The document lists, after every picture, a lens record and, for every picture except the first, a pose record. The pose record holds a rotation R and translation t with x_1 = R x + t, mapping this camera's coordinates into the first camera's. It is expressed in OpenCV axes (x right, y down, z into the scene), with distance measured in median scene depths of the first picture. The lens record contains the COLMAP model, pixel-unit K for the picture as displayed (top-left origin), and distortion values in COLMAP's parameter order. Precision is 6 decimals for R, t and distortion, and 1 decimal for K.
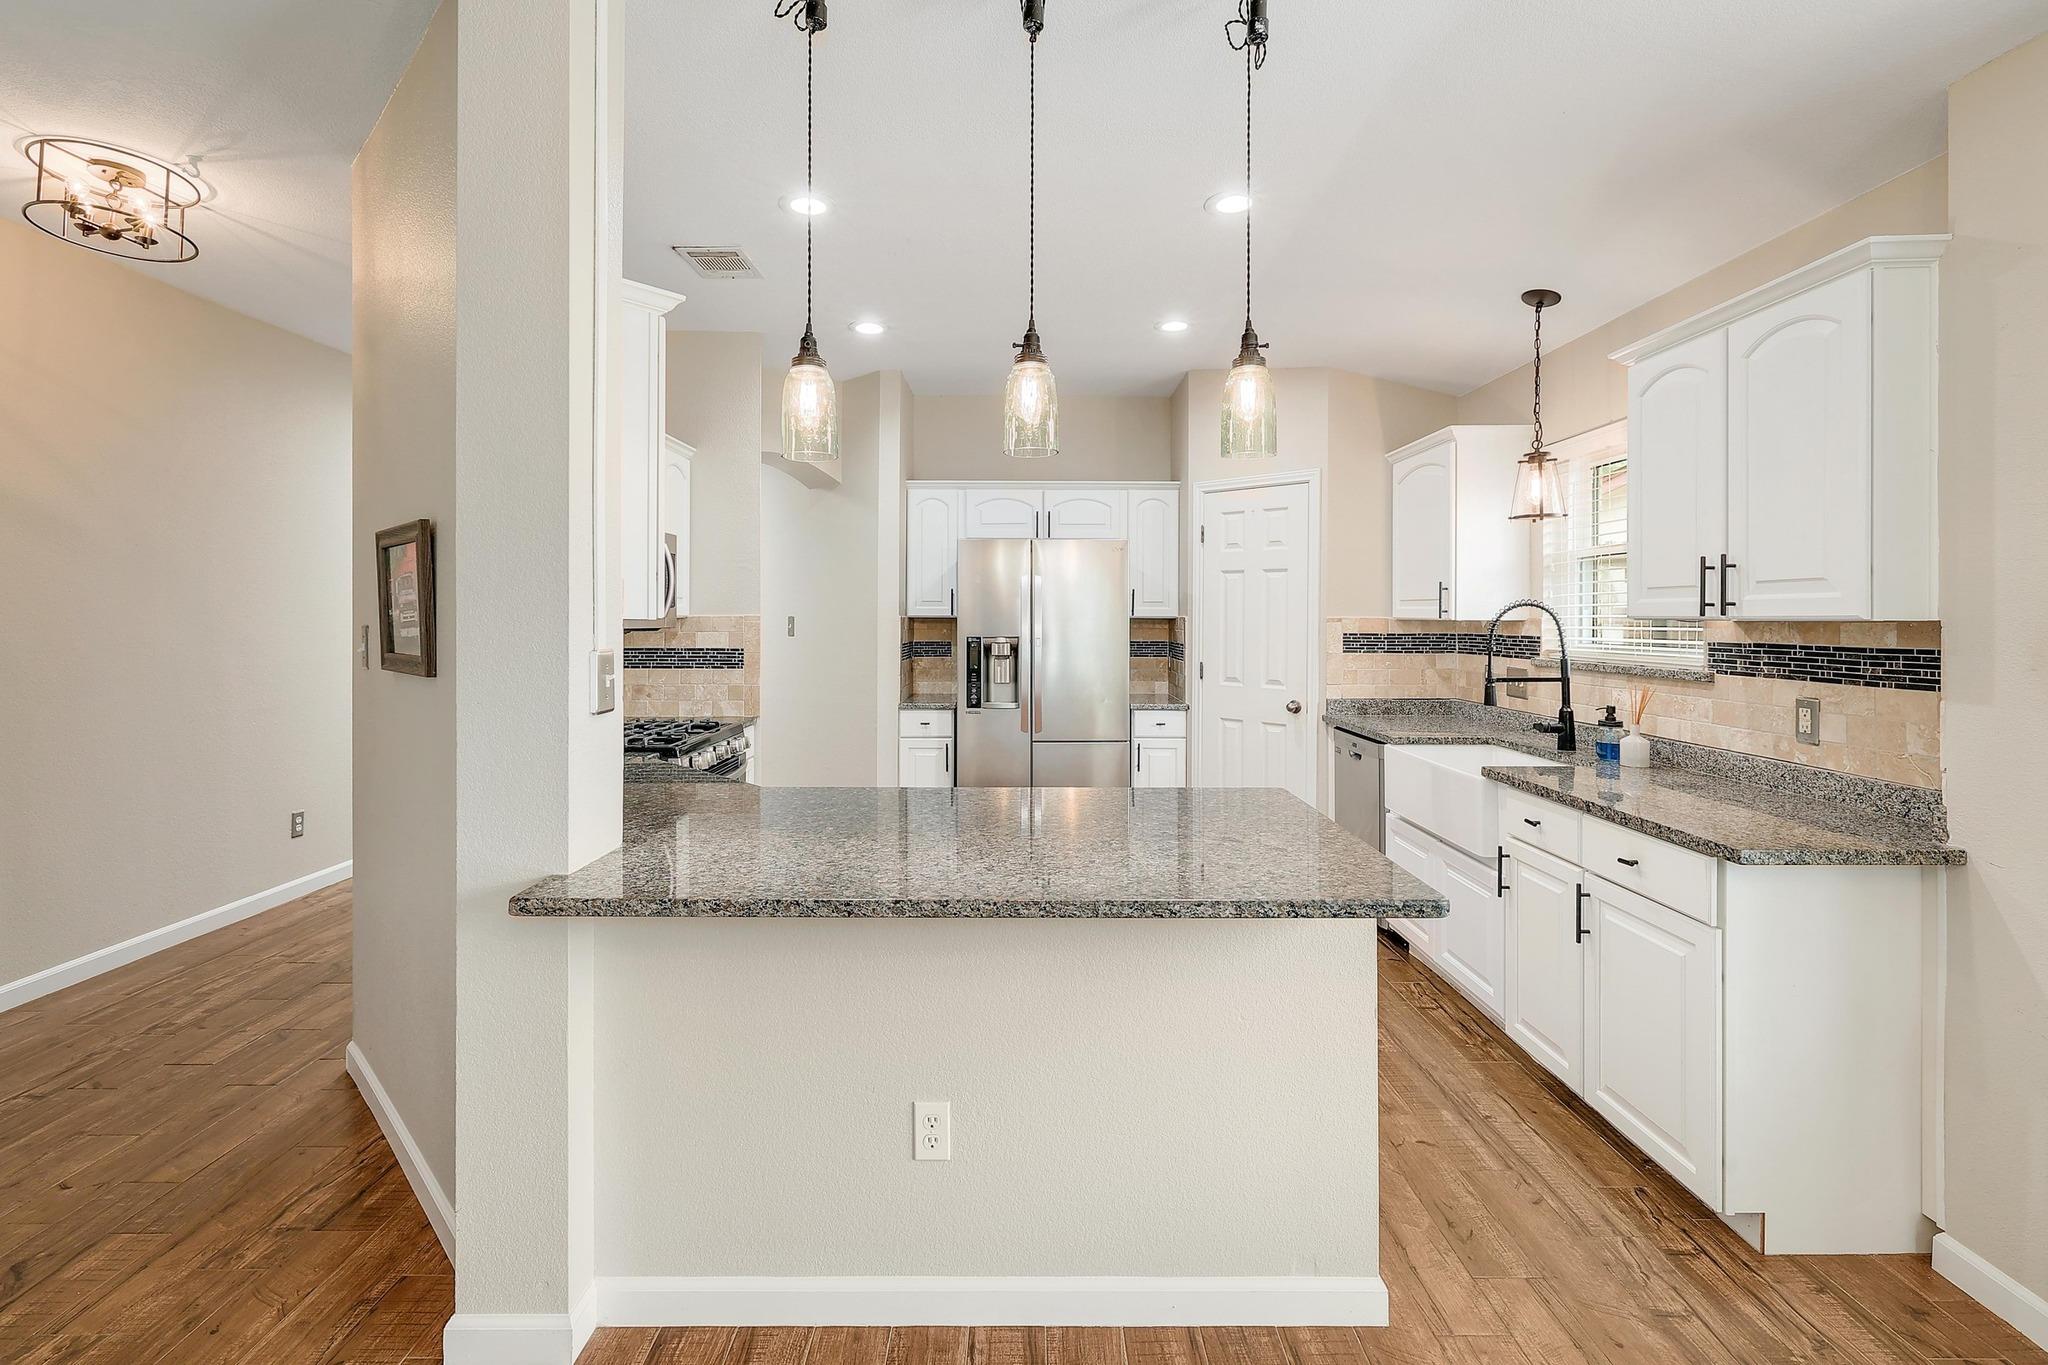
lens RADIAL K [[899.9, 0, 1030.3], [0, 899.9, 620.0], [0, 0, 1]] dist [-0.003008, 0.000971]
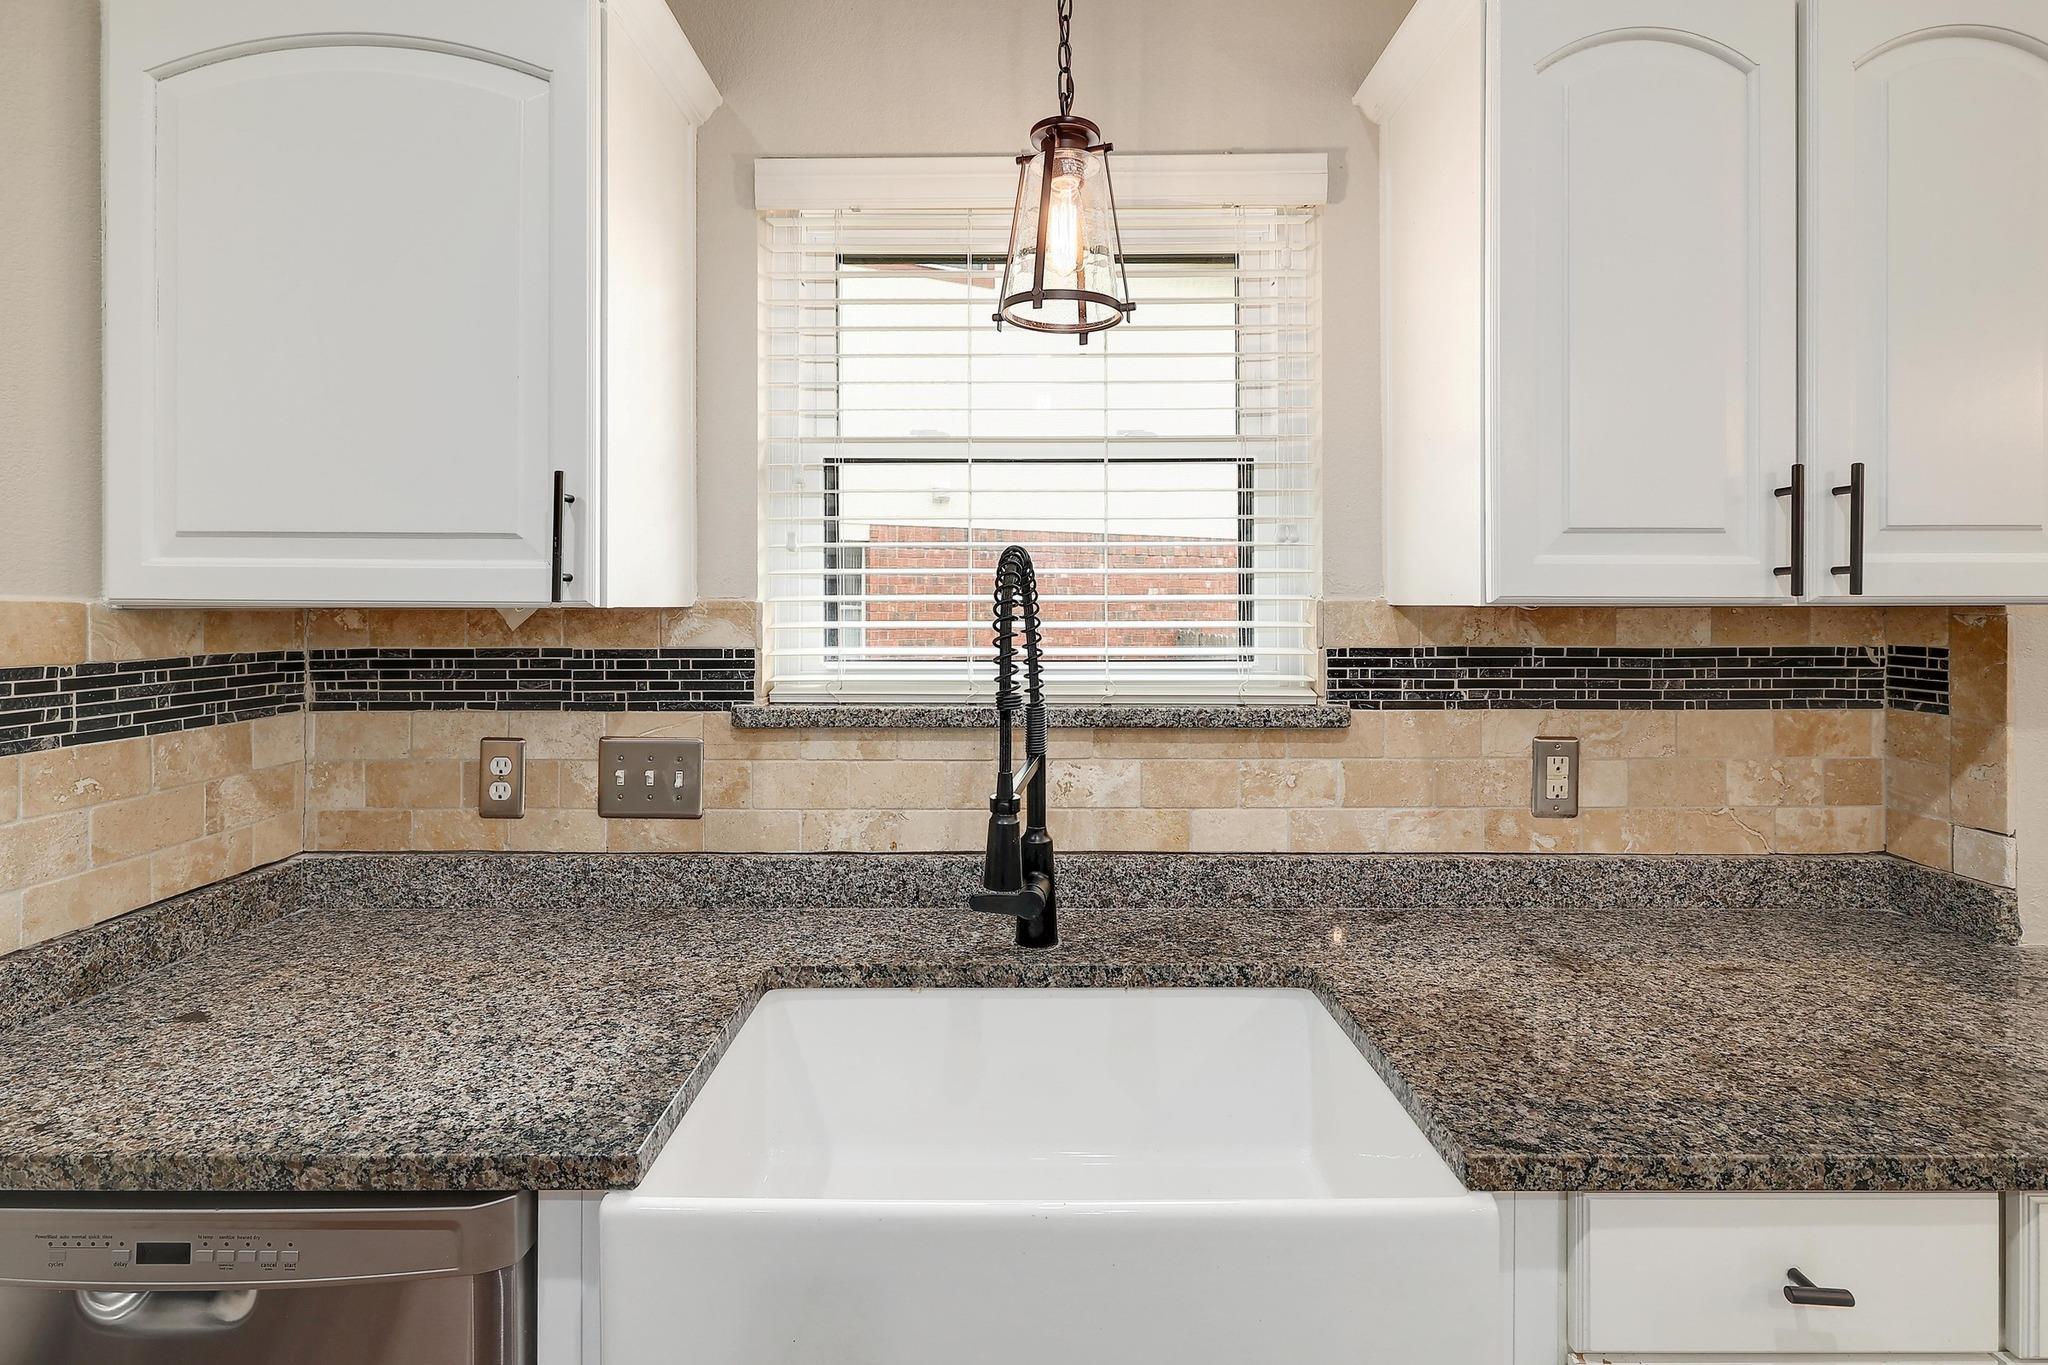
lens RADIAL K [[899.9, 0, 1033.4], [0, 899.9, 605.5], [0, 0, 1]] dist [-0.003008, 0.000971]
pose [[0.012899, 0.000566, 0.999917, 0.273768], [0.003910, 0.999992, -0.000616, -0.000177], [-0.999909, 0.003917, 0.012896, 1.314509]]
